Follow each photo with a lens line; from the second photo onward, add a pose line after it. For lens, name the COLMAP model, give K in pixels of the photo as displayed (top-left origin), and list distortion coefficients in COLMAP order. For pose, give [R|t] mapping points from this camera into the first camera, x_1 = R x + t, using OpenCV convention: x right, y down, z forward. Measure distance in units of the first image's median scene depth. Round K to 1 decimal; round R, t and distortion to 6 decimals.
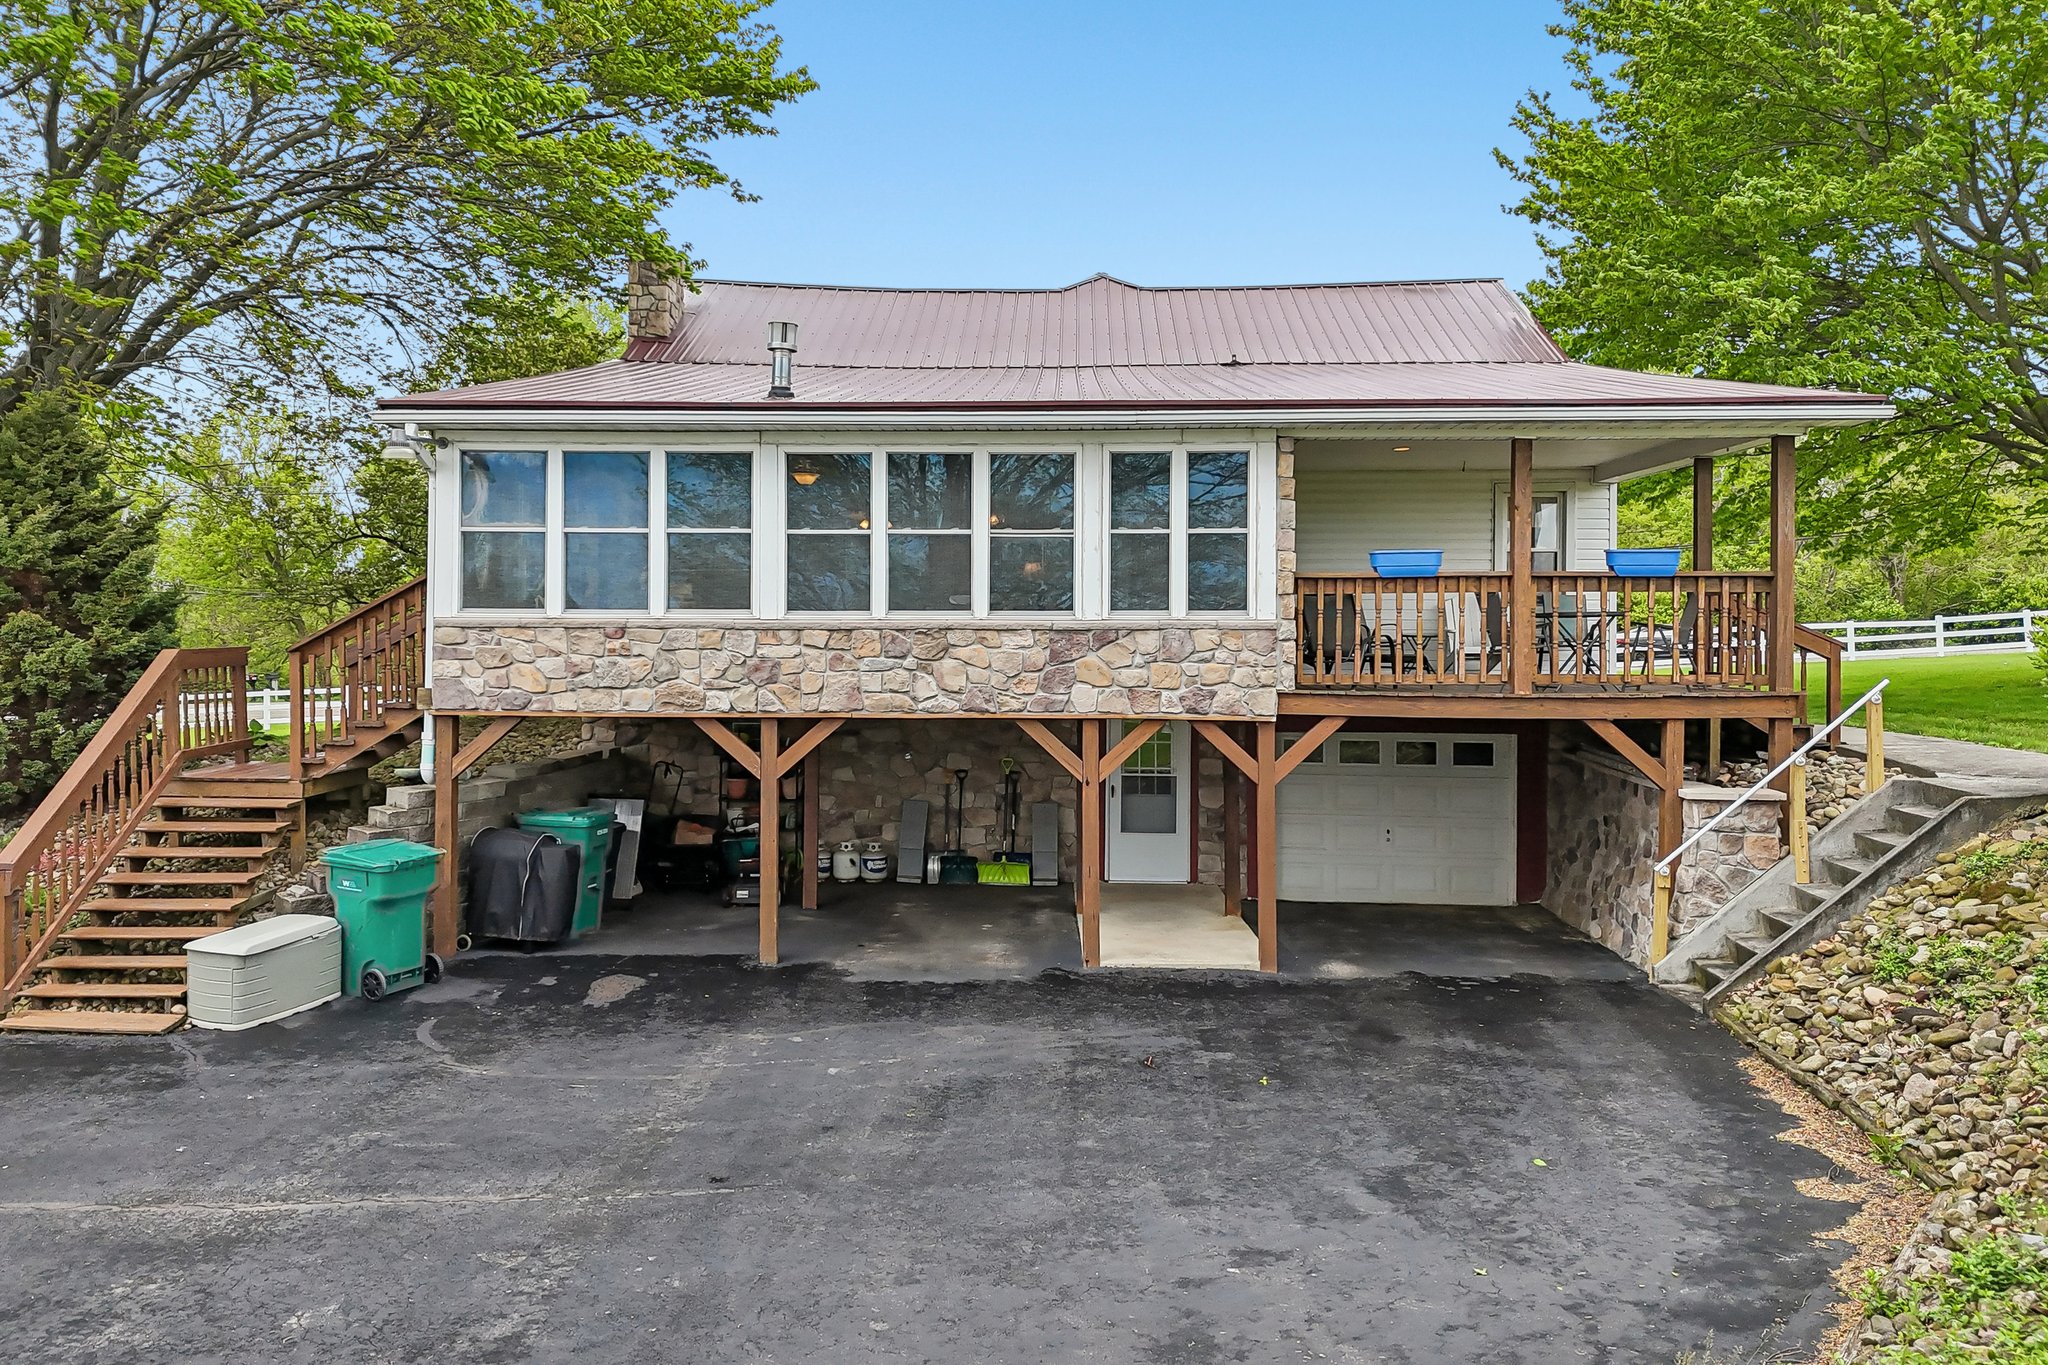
lens RADIAL K [[1488.1, 0, 1009.2], [0, 1488.1, 676.6], [0, 0, 1]] dist [0.081728, -0.084806]
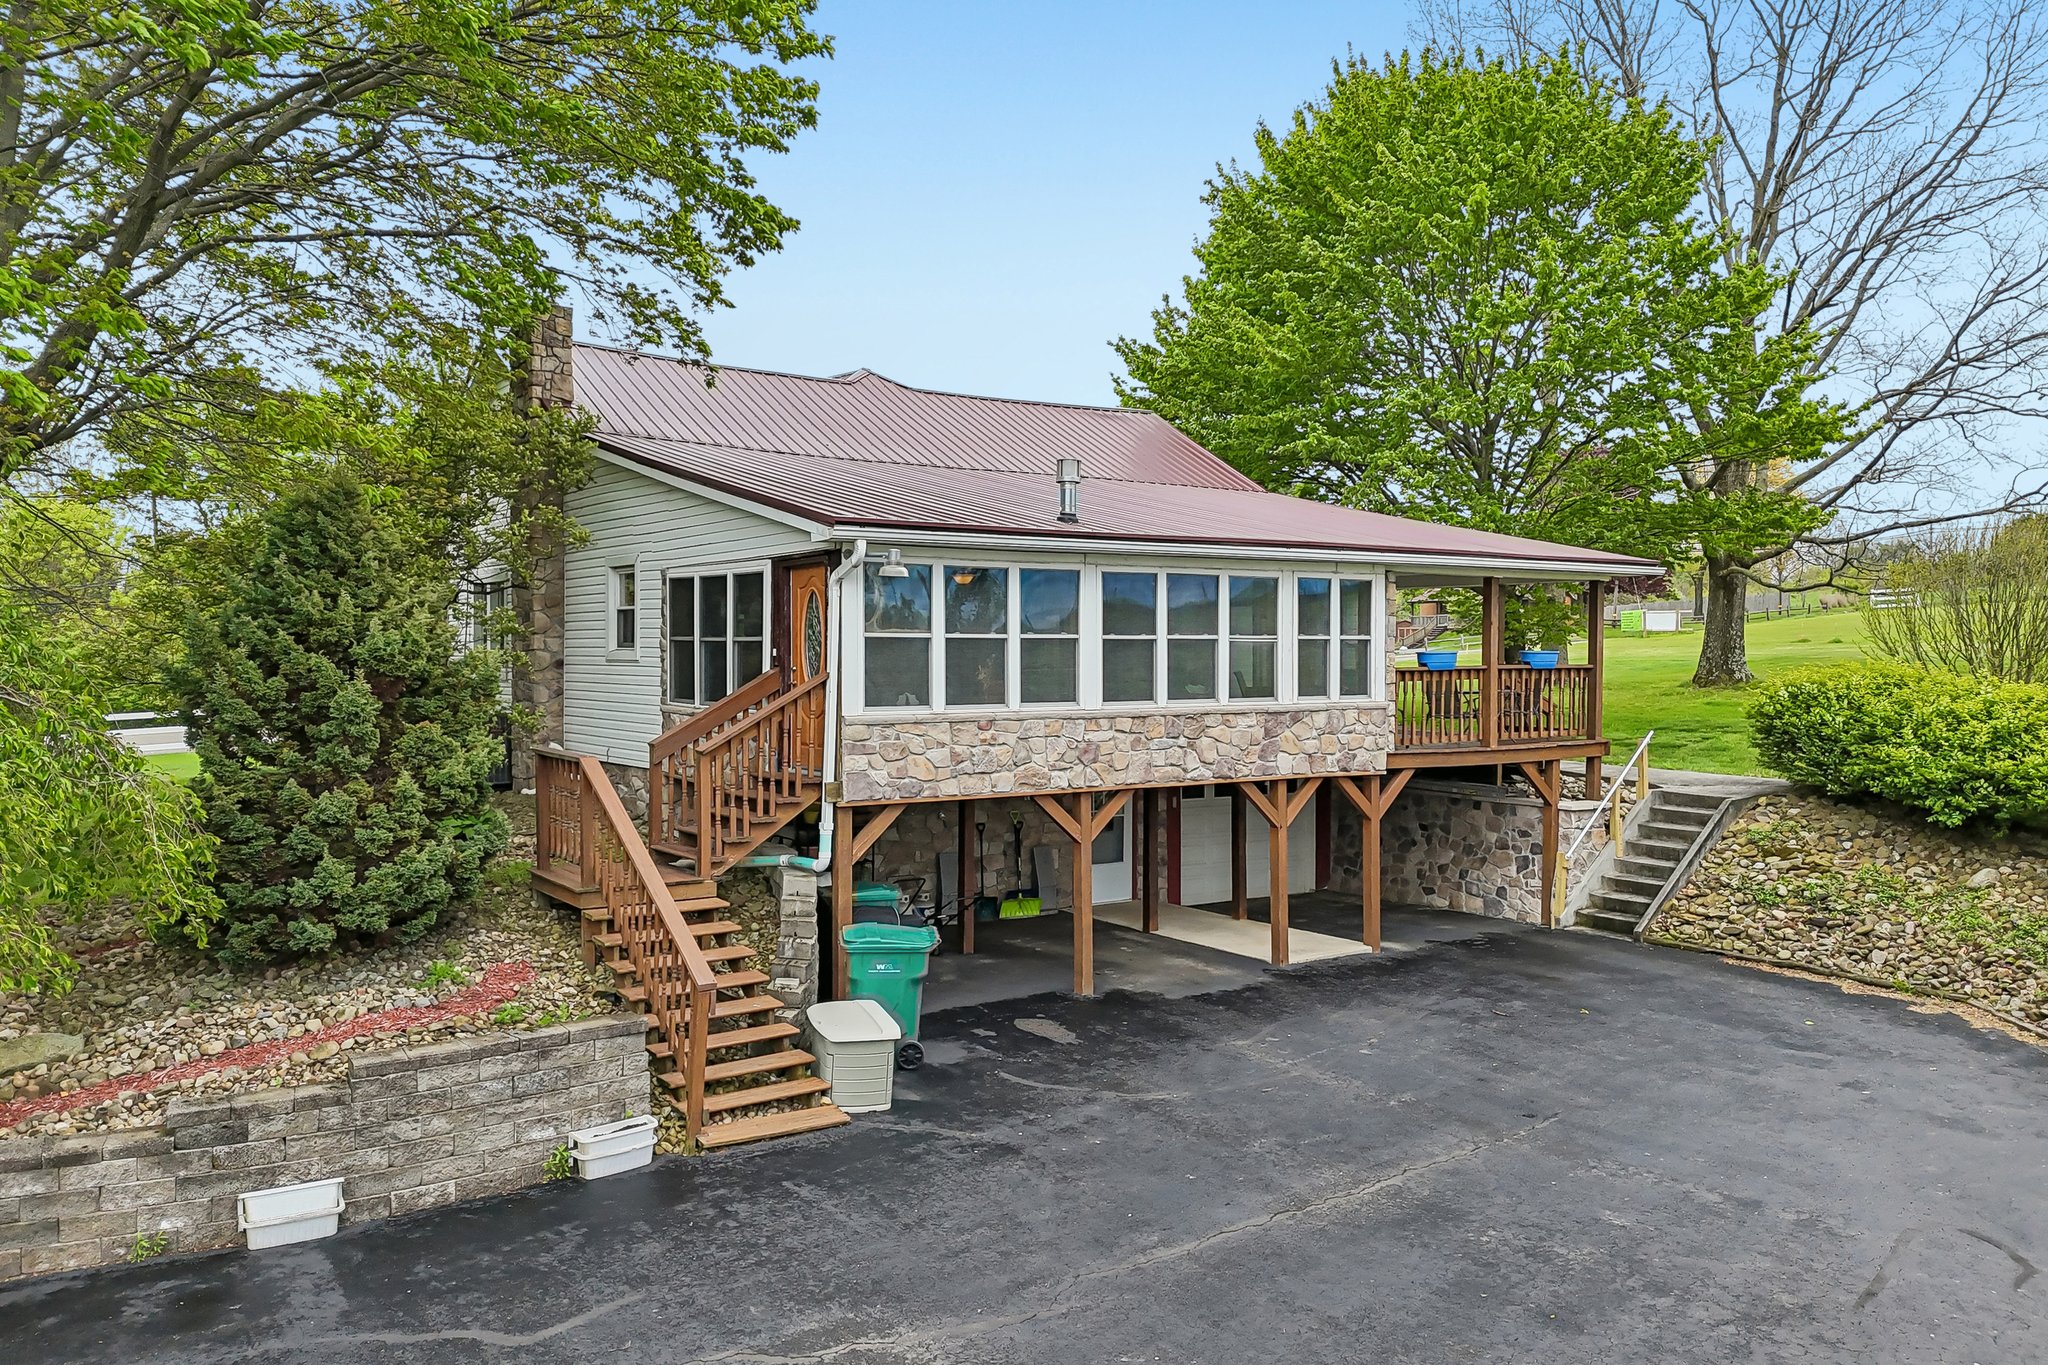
lens RADIAL K [[1488.1, 0, 1010.7], [0, 1488.1, 696.0], [0, 0, 1]] dist [0.081728, -0.084806]
pose [[0.809598, -0.020367, 0.586631, -0.924621], [0.018266, 0.999788, 0.009503, -0.062564], [-0.586700, 0.003022, 0.809799, 0.066458]]
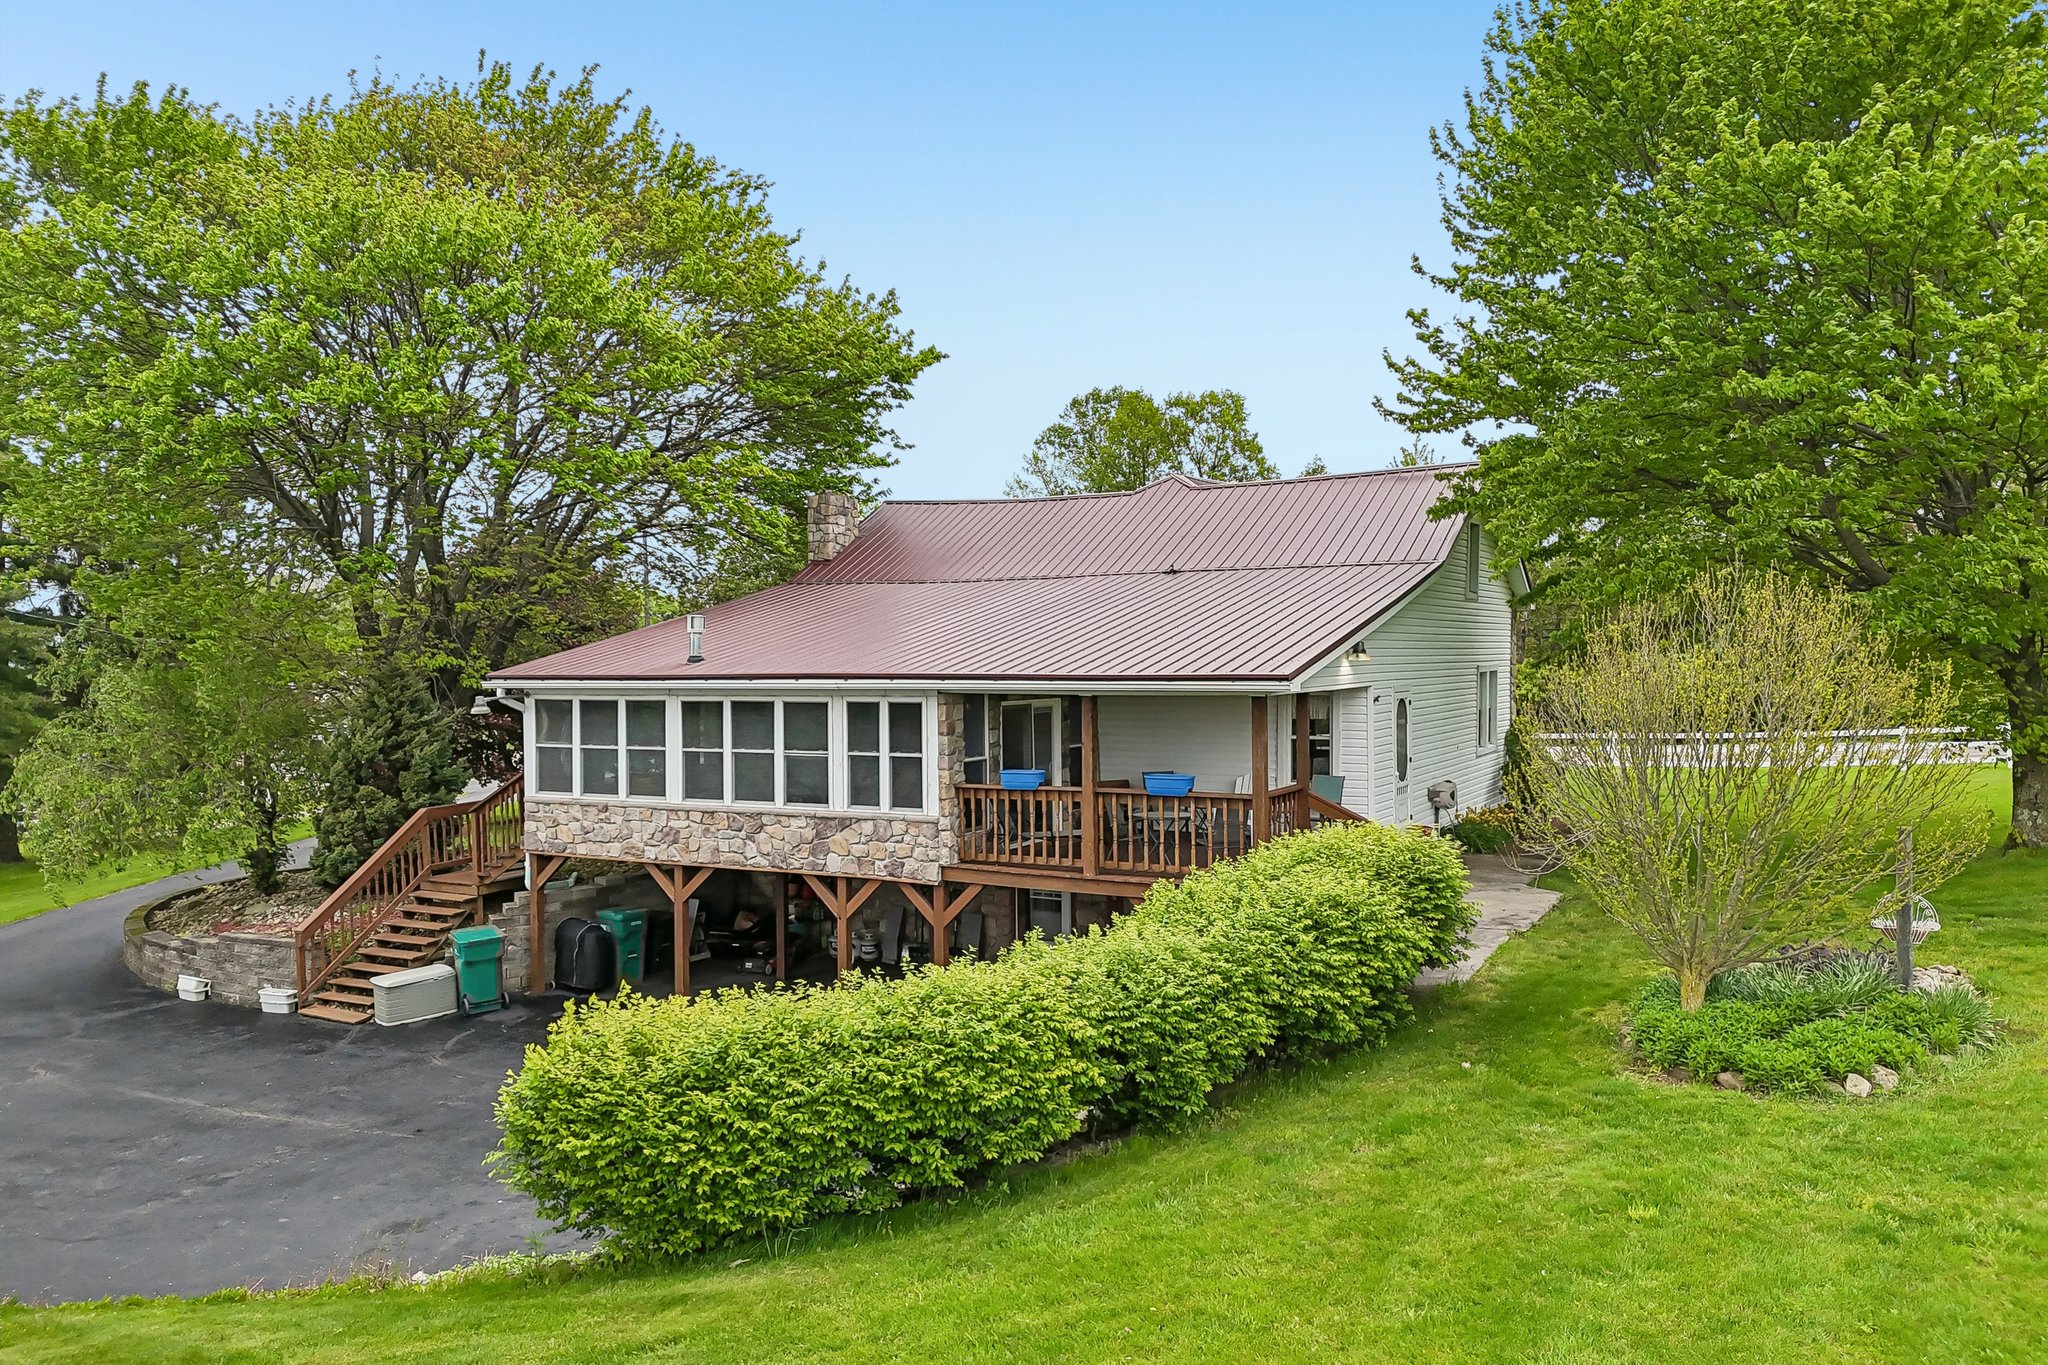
lens RADIAL K [[1488.1, 0, 1014.5], [0, 1488.1, 724.6], [0, 0, 1]] dist [0.081728, -0.084806]
pose [[0.886658, 0.007721, -0.462362, 0.913886], [0.002490, 0.999766, 0.021469, -0.158191], [0.462419, -0.020186, 0.886431, -0.258371]]
